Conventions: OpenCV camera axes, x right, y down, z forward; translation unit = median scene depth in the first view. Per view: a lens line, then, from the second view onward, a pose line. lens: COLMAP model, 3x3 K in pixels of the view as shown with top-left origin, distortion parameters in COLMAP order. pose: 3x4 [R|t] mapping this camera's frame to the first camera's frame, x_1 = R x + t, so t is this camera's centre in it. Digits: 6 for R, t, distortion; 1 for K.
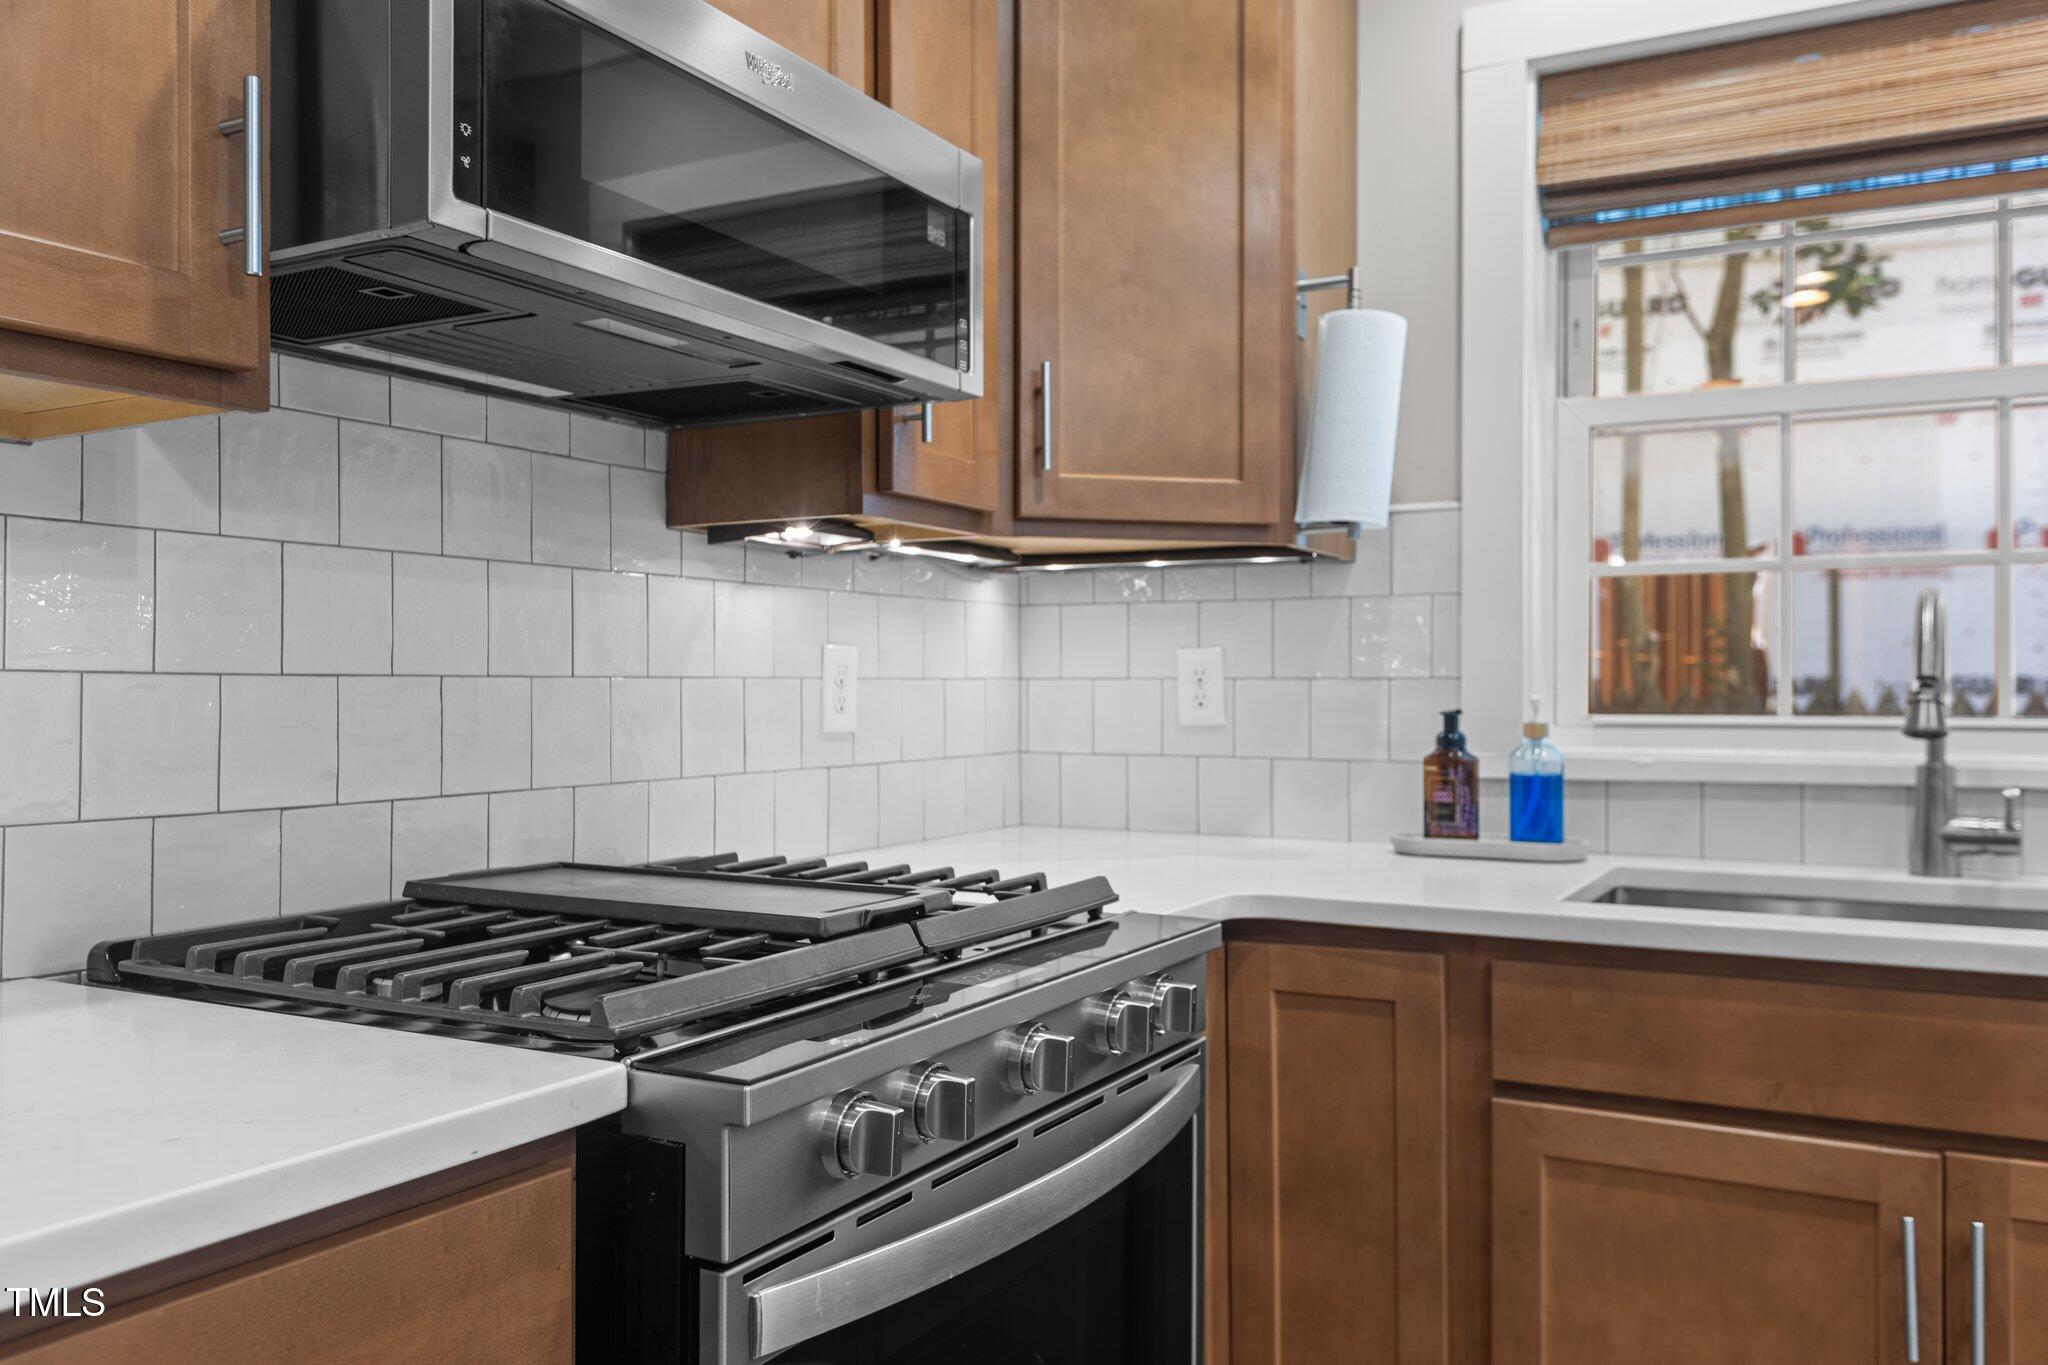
lens RADIAL K [[1651.4, 0, 1025.5], [0, 1651.4, 677.3], [0, 0, 1]] dist [0.016183, 0.003740]
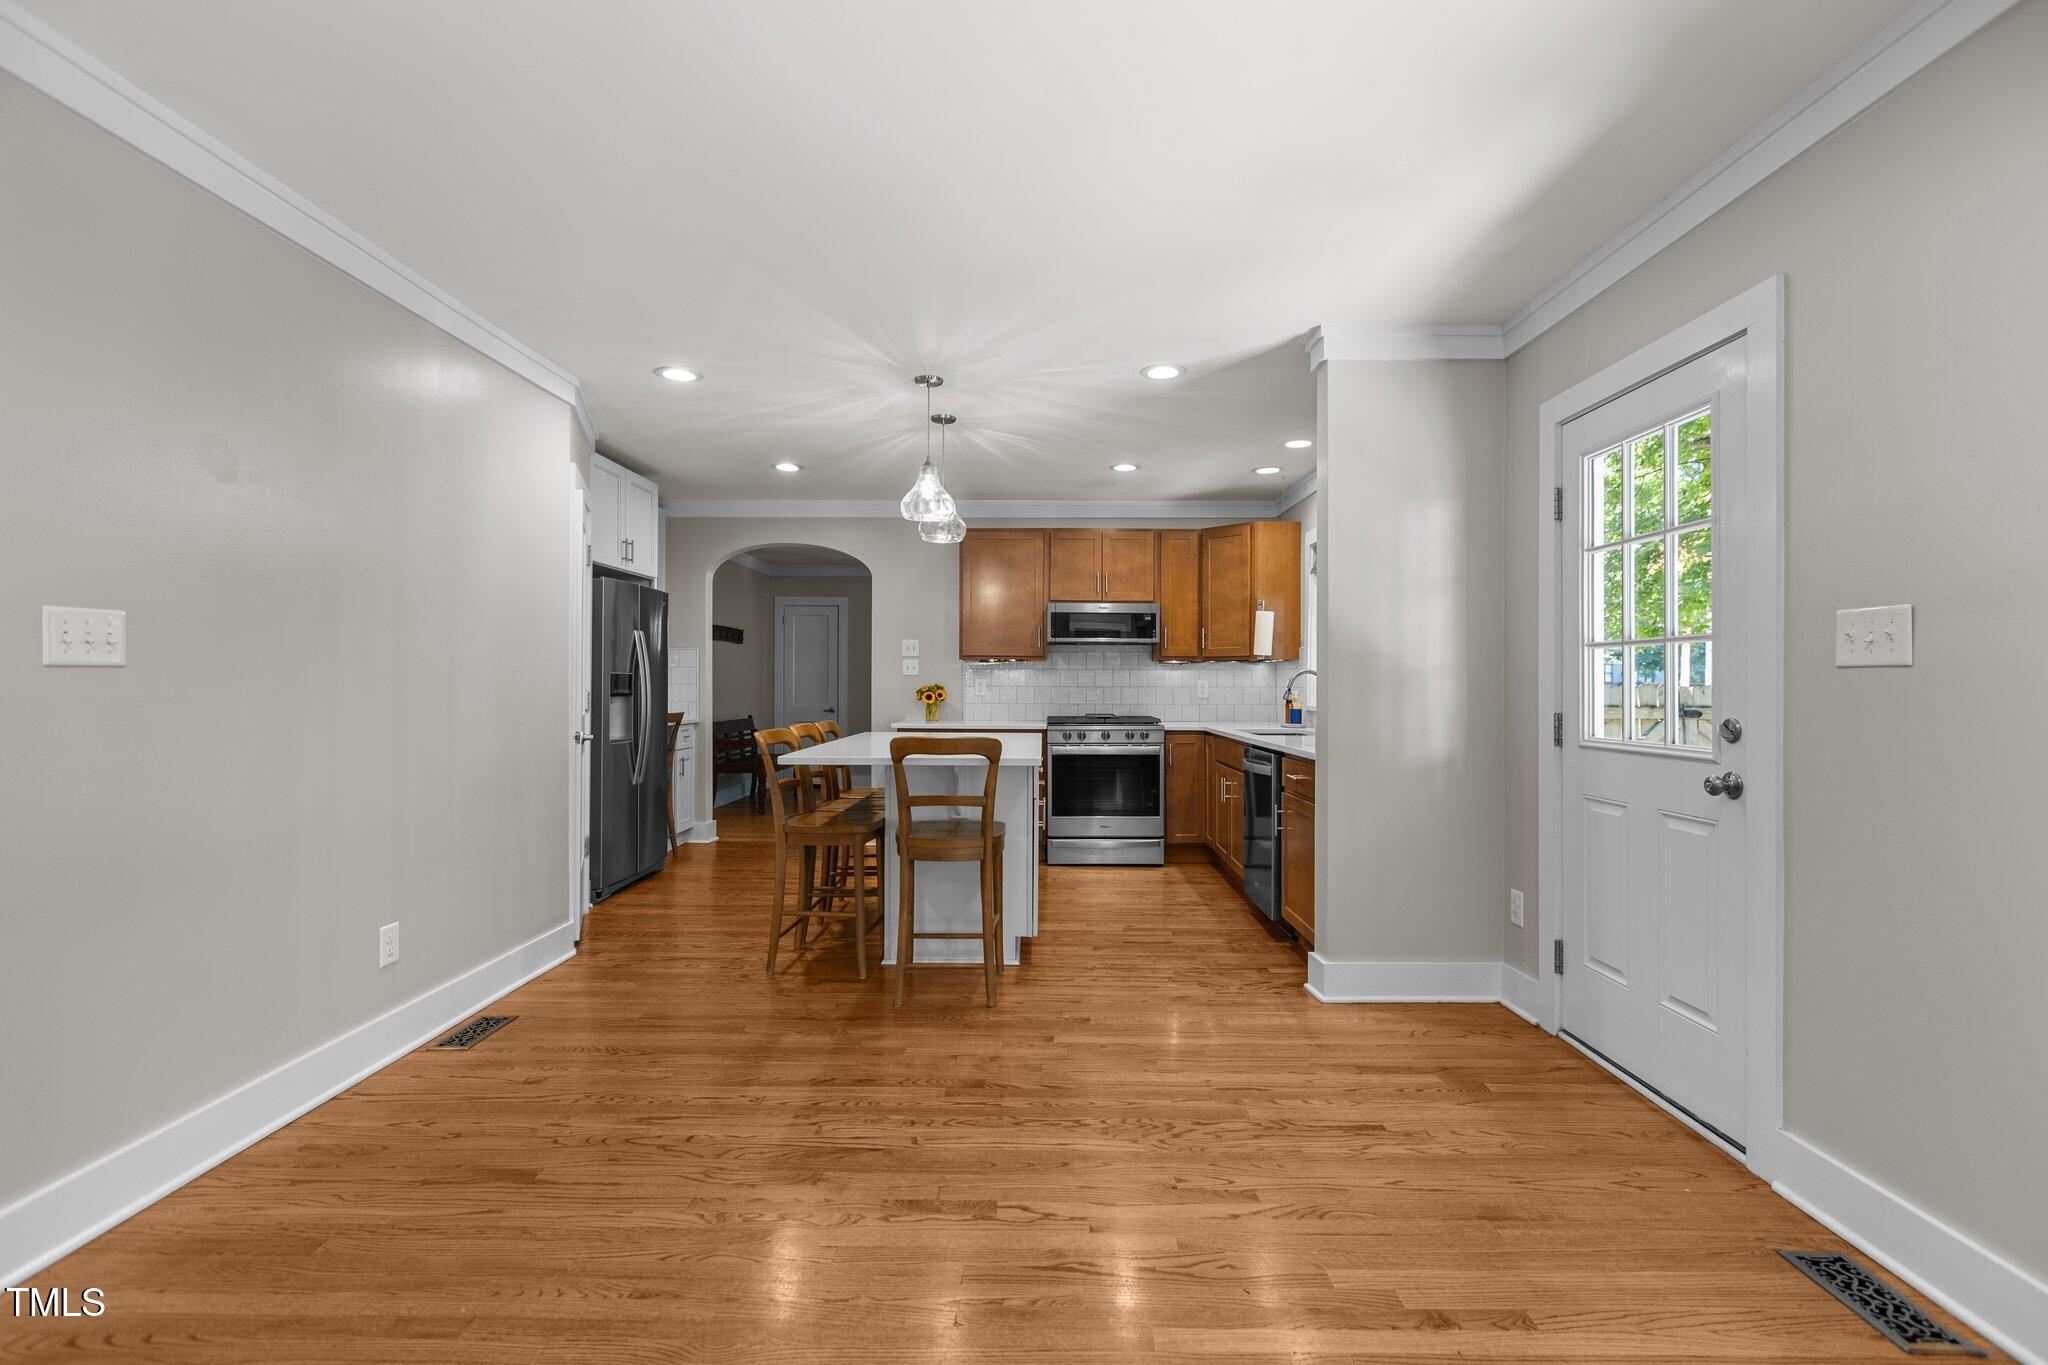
lens RADIAL K [[911.9, 0, 1016.4], [0, 911.9, 678.9], [0, 0, 1]] dist [0.002285, -0.001199]
pose [[0.468259, -0.004356, -0.883580, 2.149404], [0.003934, 0.999988, -0.002845, -0.018919], [0.883582, -0.002144, 0.468271, -0.839992]]
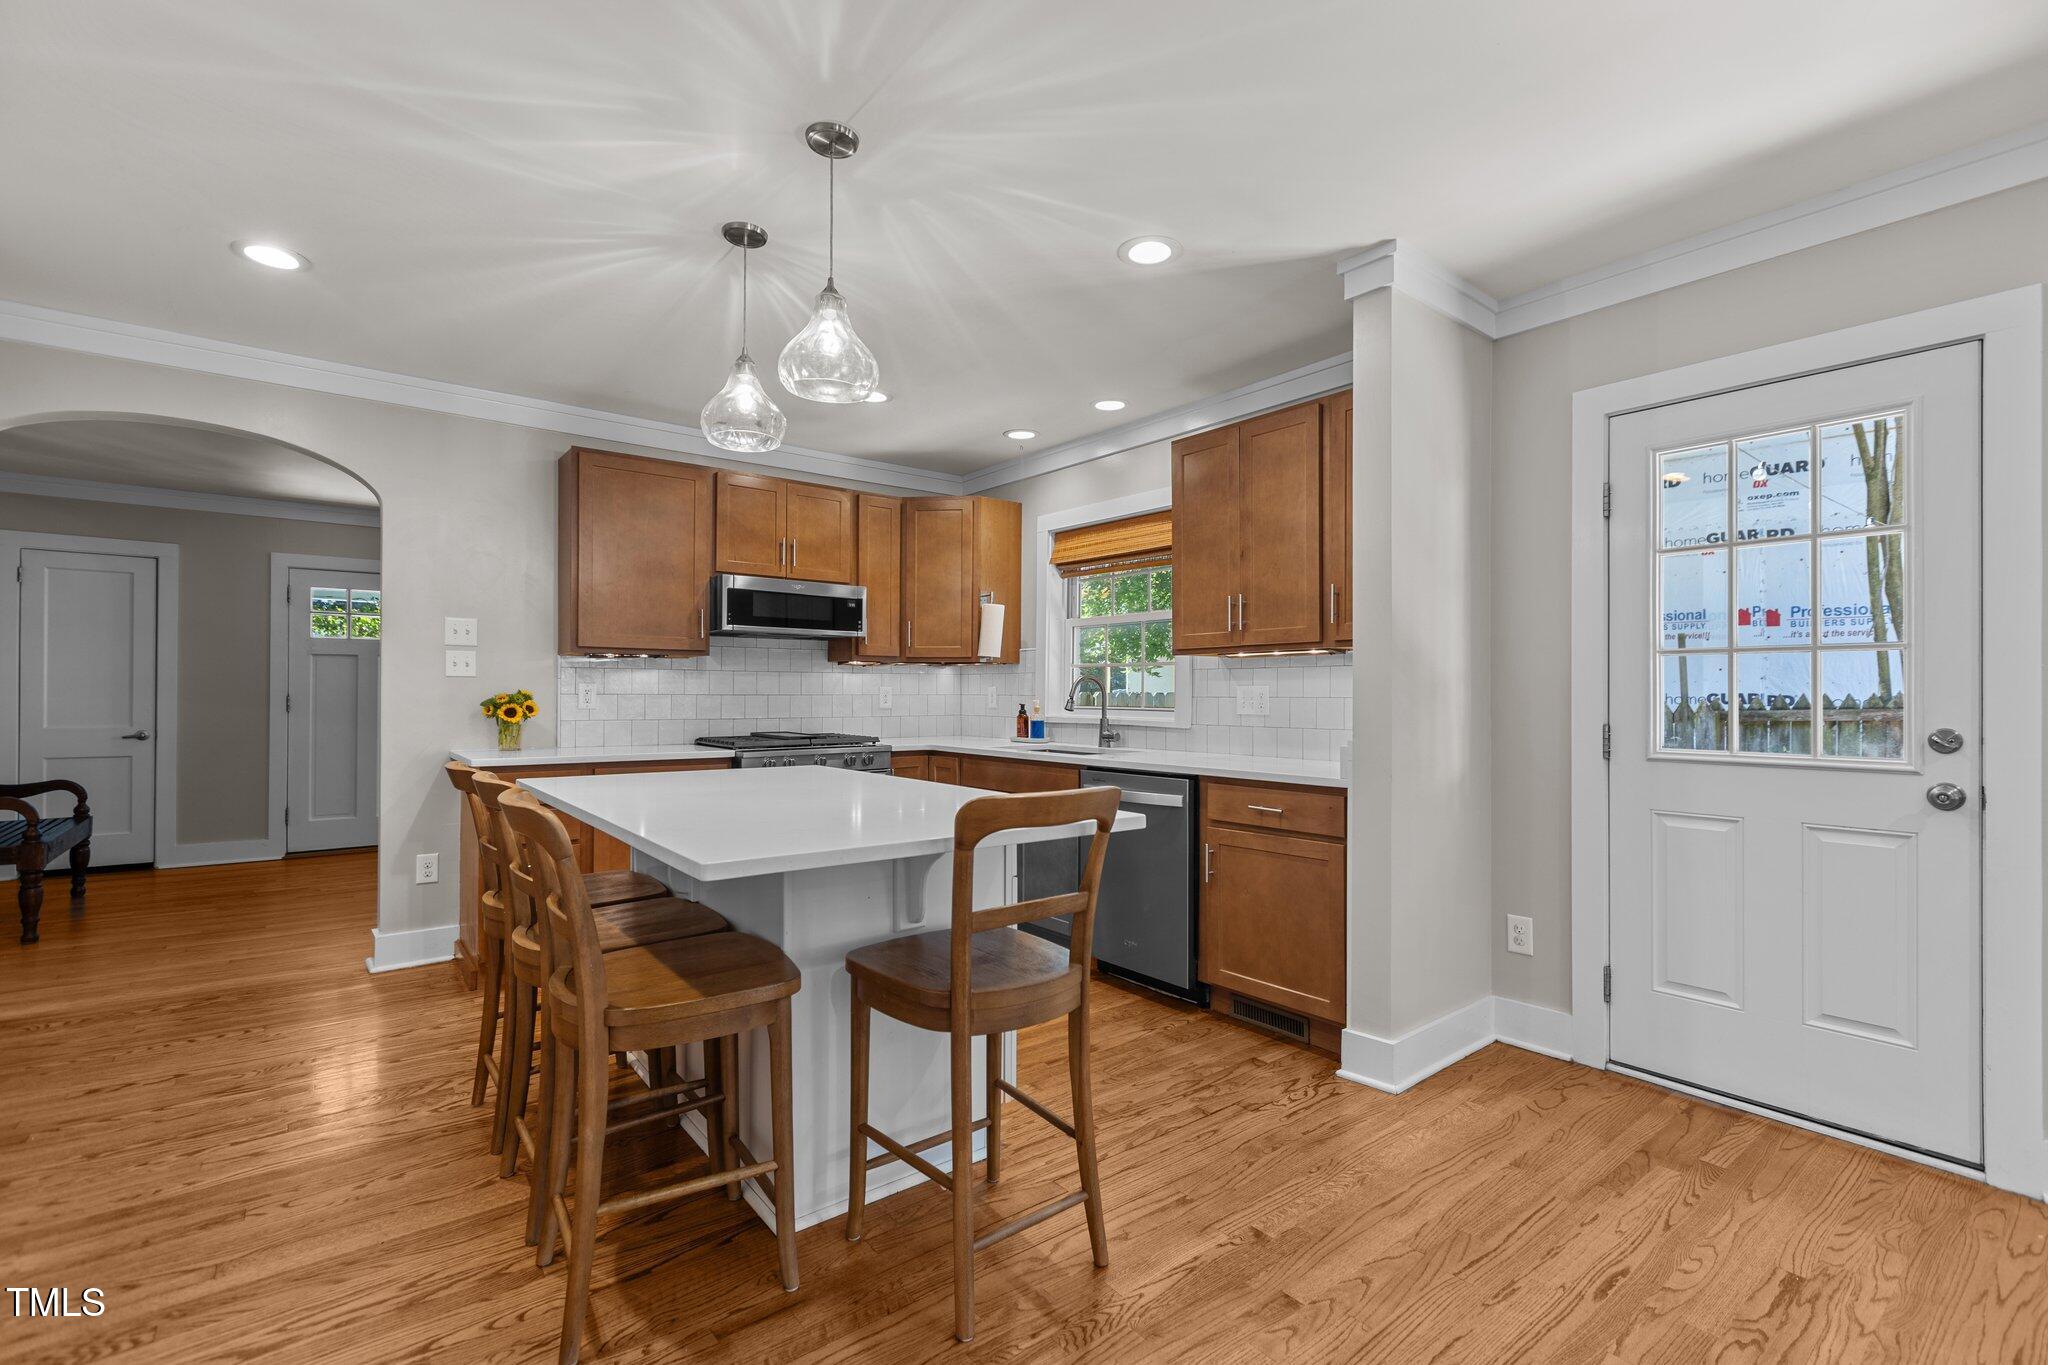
lens RADIAL K [[911.9, 0, 1018.5], [0, 911.9, 691.3], [0, 0, 1]] dist [0.002285, -0.001199]
pose [[0.920266, 0.002359, -0.391286, 1.103659], [-0.000270, 0.999985, 0.005395, -0.021155], [0.391293, -0.004859, 0.920253, -0.977034]]
